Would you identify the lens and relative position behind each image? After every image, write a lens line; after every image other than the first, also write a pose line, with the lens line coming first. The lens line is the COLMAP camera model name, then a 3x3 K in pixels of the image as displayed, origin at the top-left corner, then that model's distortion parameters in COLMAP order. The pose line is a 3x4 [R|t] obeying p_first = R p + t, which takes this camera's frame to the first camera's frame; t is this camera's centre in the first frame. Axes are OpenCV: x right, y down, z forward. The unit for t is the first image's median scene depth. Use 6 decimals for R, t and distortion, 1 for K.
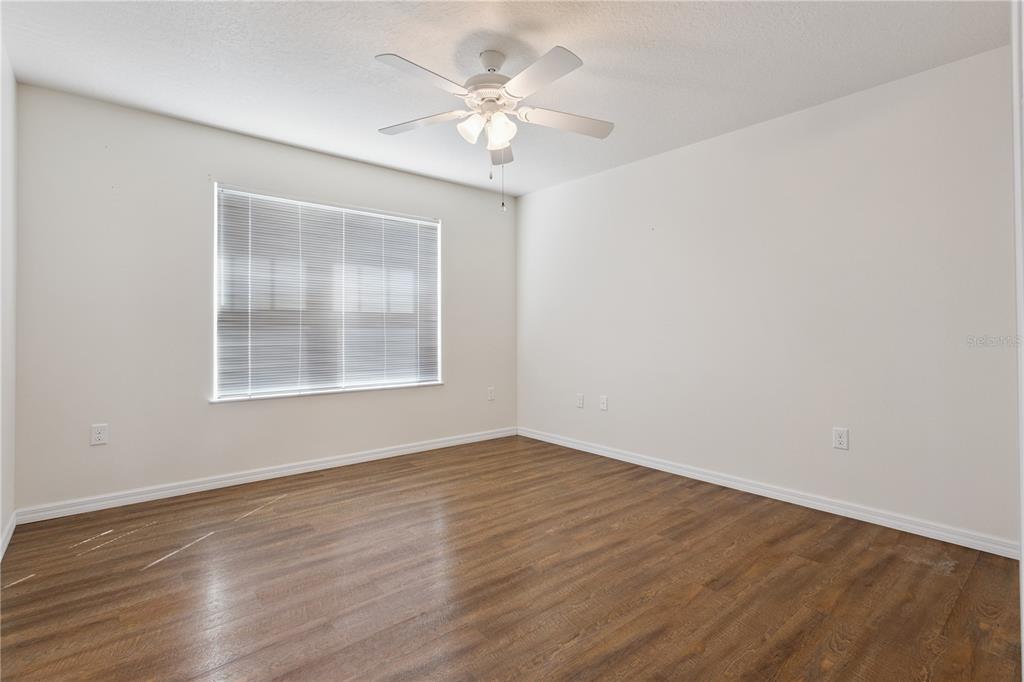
lens RADIAL K [[489.2, 0, 512.8], [0, 489.2, 335.3], [0, 0, 1]] dist [-0.001623, -0.000198]
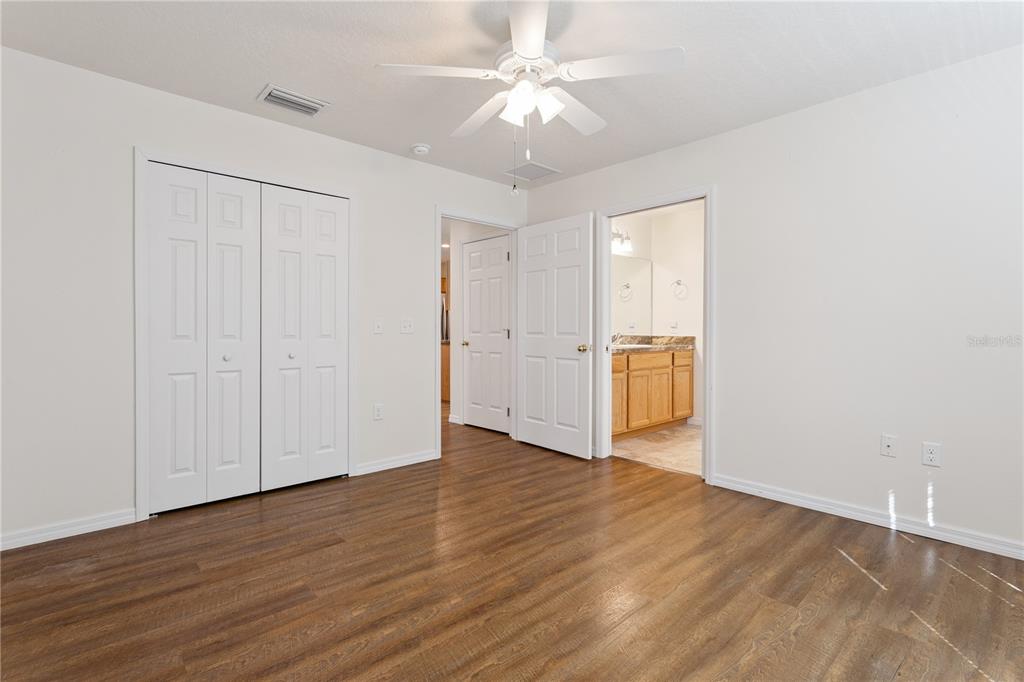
lens RADIAL K [[489.2, 0, 512.8], [0, 489.2, 335.3], [0, 0, 1]] dist [-0.001623, -0.000198]
pose [[-0.999097, -0.004315, -0.042276, 0.020408], [-0.005234, 0.999752, 0.021663, -0.018612], [0.042172, 0.021865, -0.998871, 1.610543]]
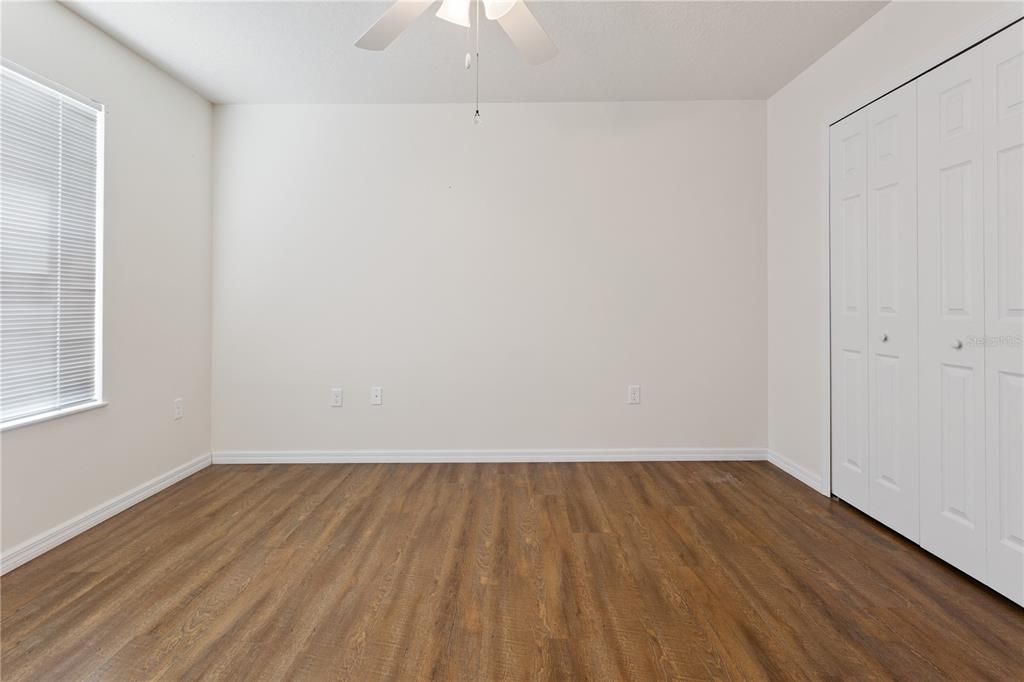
lens RADIAL K [[502.4, 0, 511.4], [0, 502.4, 307.4], [0, 0, 1]] dist [-0.000240, 0.000464]
pose [[0.649316, -0.014377, 0.760383, -0.427933], [0.016215, 0.999856, 0.005059, -0.008952], [-0.760346, 0.009045, 0.649455, 0.444241]]
